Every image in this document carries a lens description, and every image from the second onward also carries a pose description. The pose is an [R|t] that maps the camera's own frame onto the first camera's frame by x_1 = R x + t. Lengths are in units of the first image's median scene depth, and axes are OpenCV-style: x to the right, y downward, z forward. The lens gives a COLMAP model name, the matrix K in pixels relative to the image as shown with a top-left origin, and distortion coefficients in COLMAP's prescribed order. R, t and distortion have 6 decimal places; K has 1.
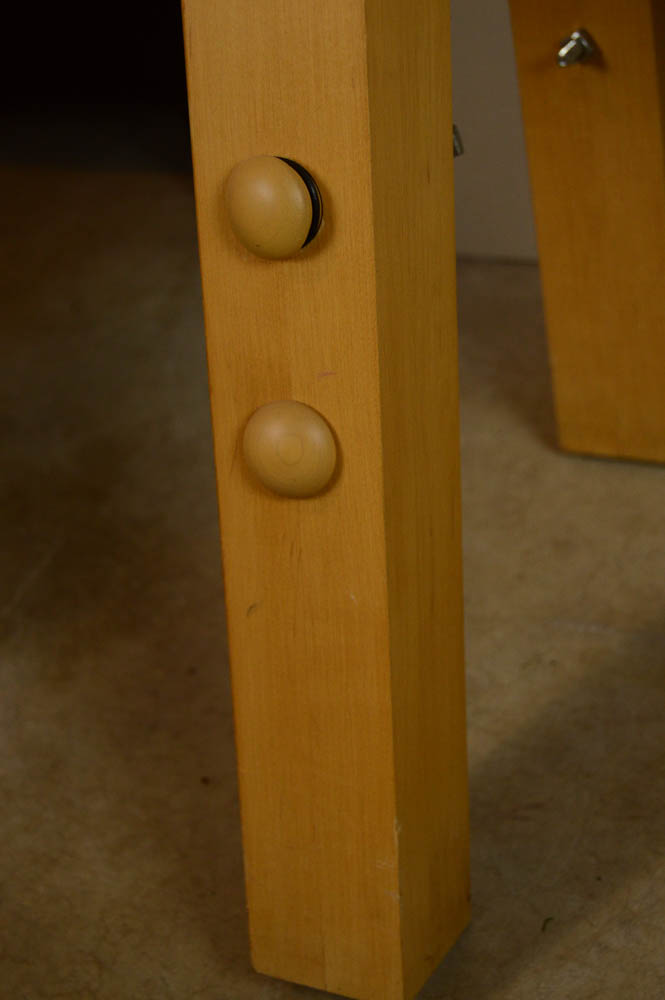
lens RADIAL K [[1888.4, 0, 332.5], [0, 1888.4, 500.0], [0, 0, 1]] dist [0.015613, 0.053719]
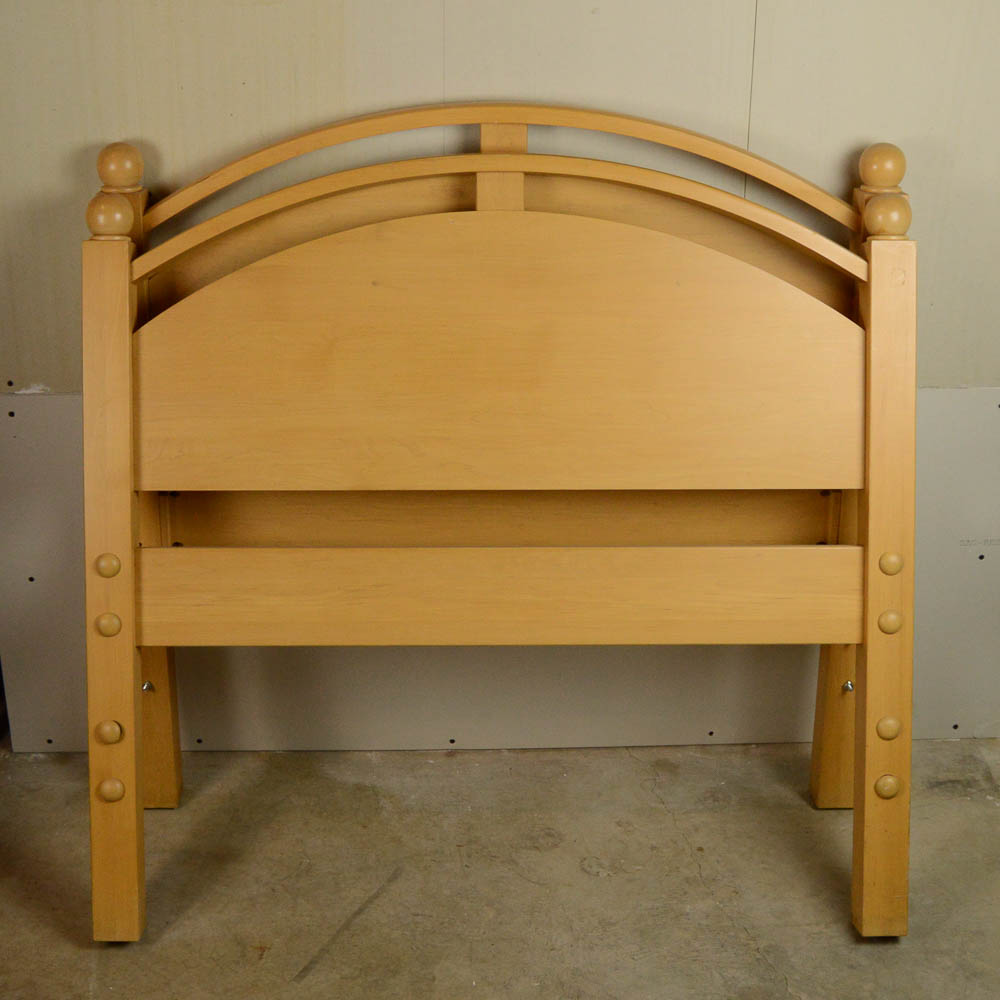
lens RADIAL K [[1548.0, 0, 500.0], [0, 1548.0, 500.0], [0, 0, 1]] dist [-0.052463, -0.055255]
pose [[0.868974, 0.012750, 0.494693, -0.847148], [0.138635, 0.953365, -0.268095, 0.344799], [-0.475042, 0.301549, 0.826682, -2.108488]]
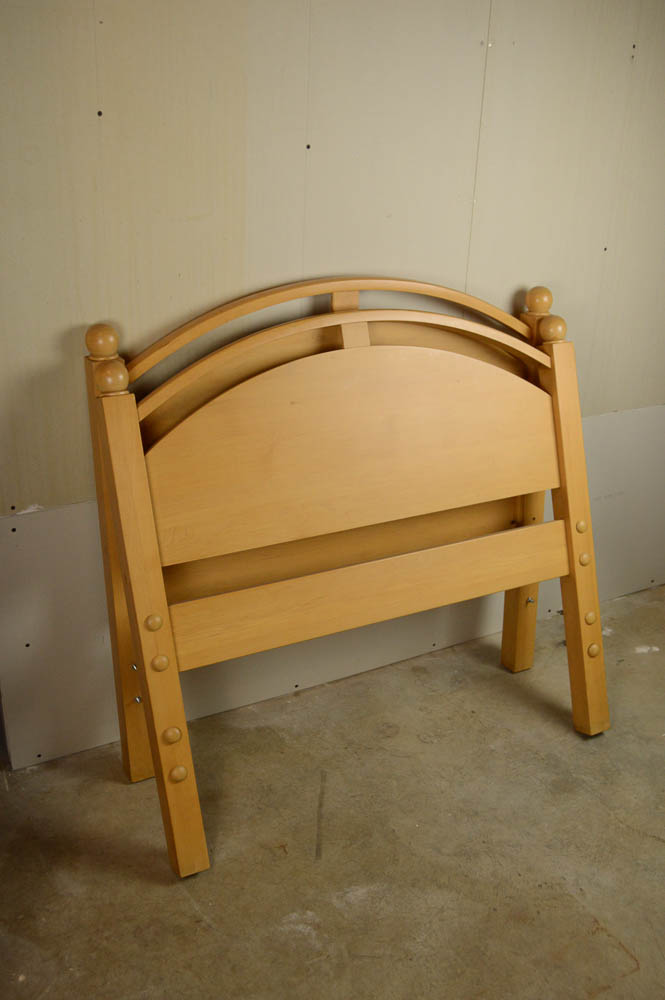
lens RADIAL K [[945.9, 0, 332.0], [0, 945.9, 545.4], [0, 0, 1]] dist [-0.039421, -0.001383]
pose [[0.576353, -0.150852, 0.803157, -1.795710], [0.387068, 0.915970, -0.105722, -0.162538], [-0.719719, 0.371810, 0.586312, -1.214282]]
